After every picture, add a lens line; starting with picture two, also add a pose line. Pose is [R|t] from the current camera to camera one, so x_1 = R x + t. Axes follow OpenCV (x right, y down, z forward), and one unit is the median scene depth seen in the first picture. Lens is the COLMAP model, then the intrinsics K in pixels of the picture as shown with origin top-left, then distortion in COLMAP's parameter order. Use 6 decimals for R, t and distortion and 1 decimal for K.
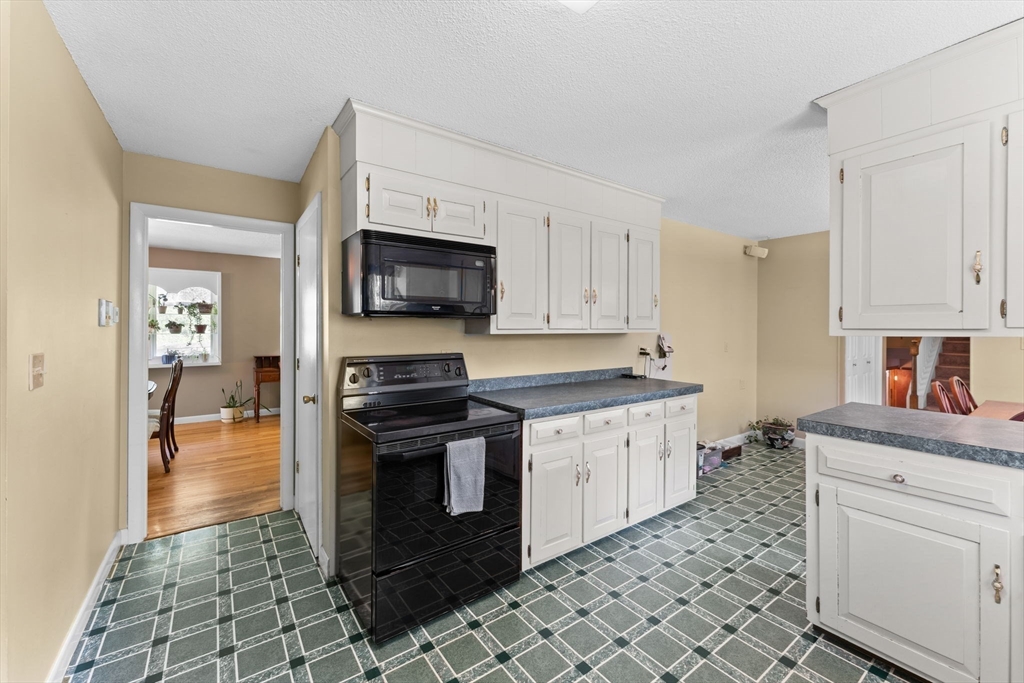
lens RADIAL K [[418.1, 0, 509.8], [0, 418.1, 329.0], [0, 0, 1]] dist [-0.000574, -0.000095]
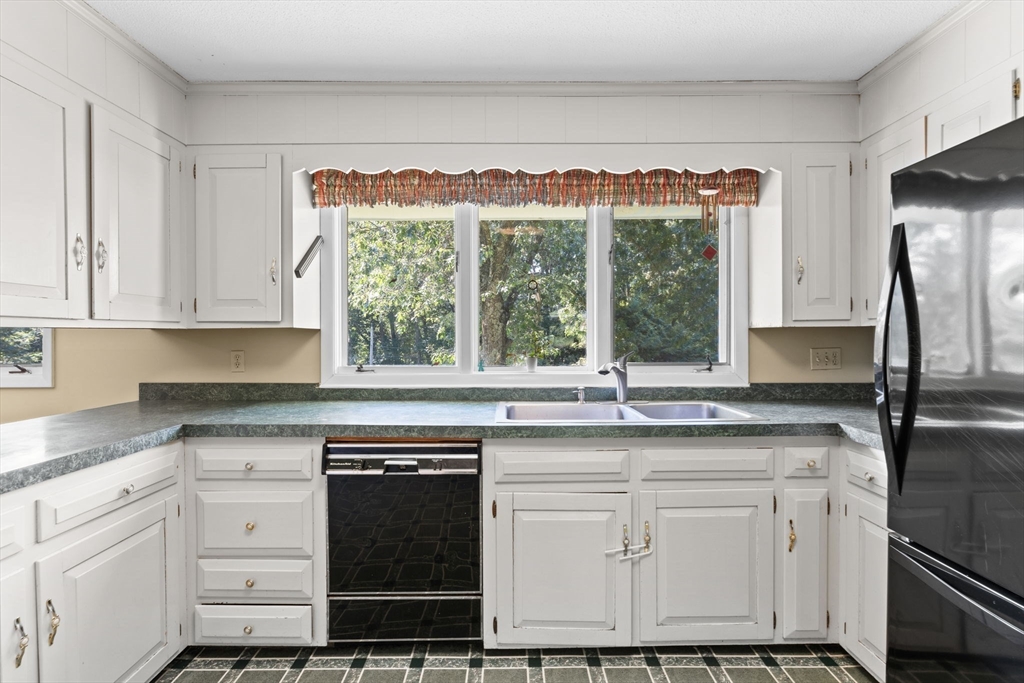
lens RADIAL K [[463.5, 0, 507.2], [0, 463.5, 340.4], [0, 0, 1]] dist [0.000006, -0.000289]
pose [[-0.807519, -0.004617, 0.589824, -0.043419], [0.001299, 0.999953, 0.009606, 0.021198], [-0.589840, 0.008523, -0.807475, 0.620821]]
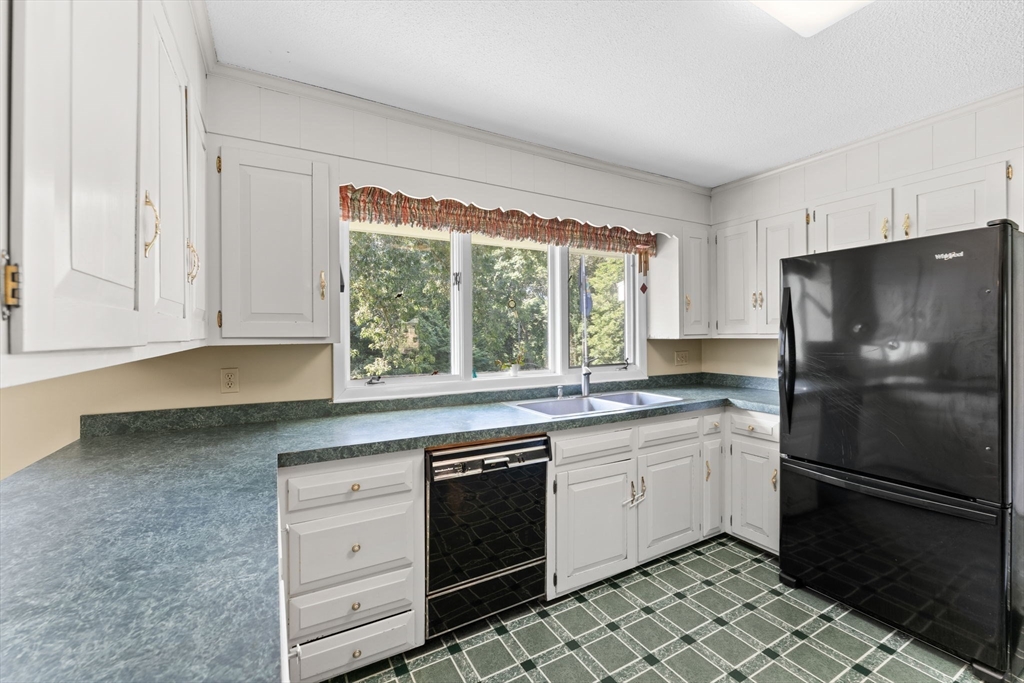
lens RADIAL K [[428.7, 0, 513.0], [0, 428.7, 337.3], [0, 0, 1]] dist [-0.000366, 0.000020]
pose [[-0.993314, 0.003947, 0.115377, 0.375160], [0.004498, 0.999980, 0.004514, -0.006982], [-0.115357, 0.005002, -0.993312, 0.892223]]
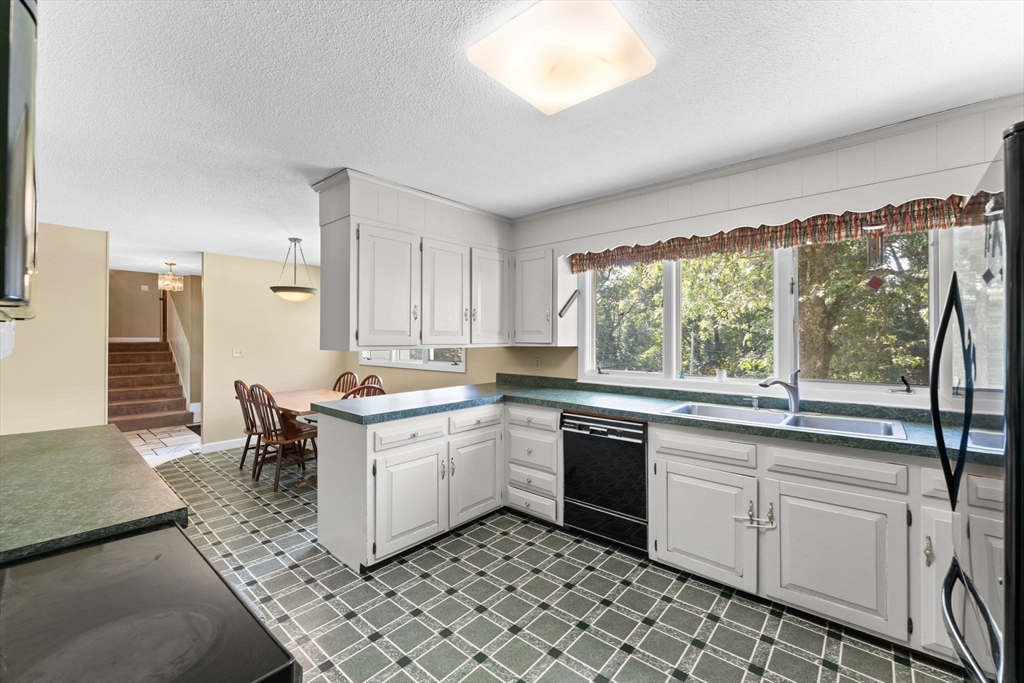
lens RADIAL K [[412.4, 0, 513.5], [0, 412.4, 338.3], [0, 0, 1]] dist [-0.001407, -0.000173]
pose [[-0.230325, 0.001796, 0.973112, -0.476538], [-0.001140, 0.999997, -0.002116, -0.017494], [-0.973113, -0.001597, -0.230322, 0.608304]]
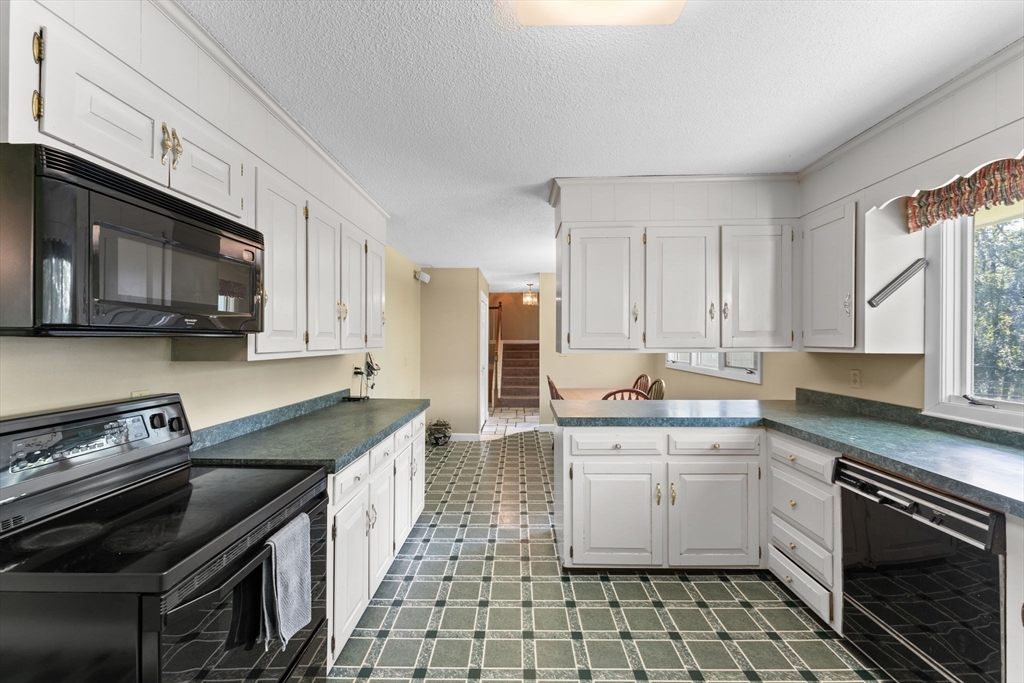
lens RADIAL K [[410.5, 0, 517.1], [0, 410.5, 340.9], [0, 0, 1]] dist [0.000044, -0.000169]
pose [[0.589709, -0.000420, 0.807616, -0.313297], [0.000569, 1.000000, 0.000105, -0.019594], [-0.807616, 0.000397, 0.589709, 0.247621]]
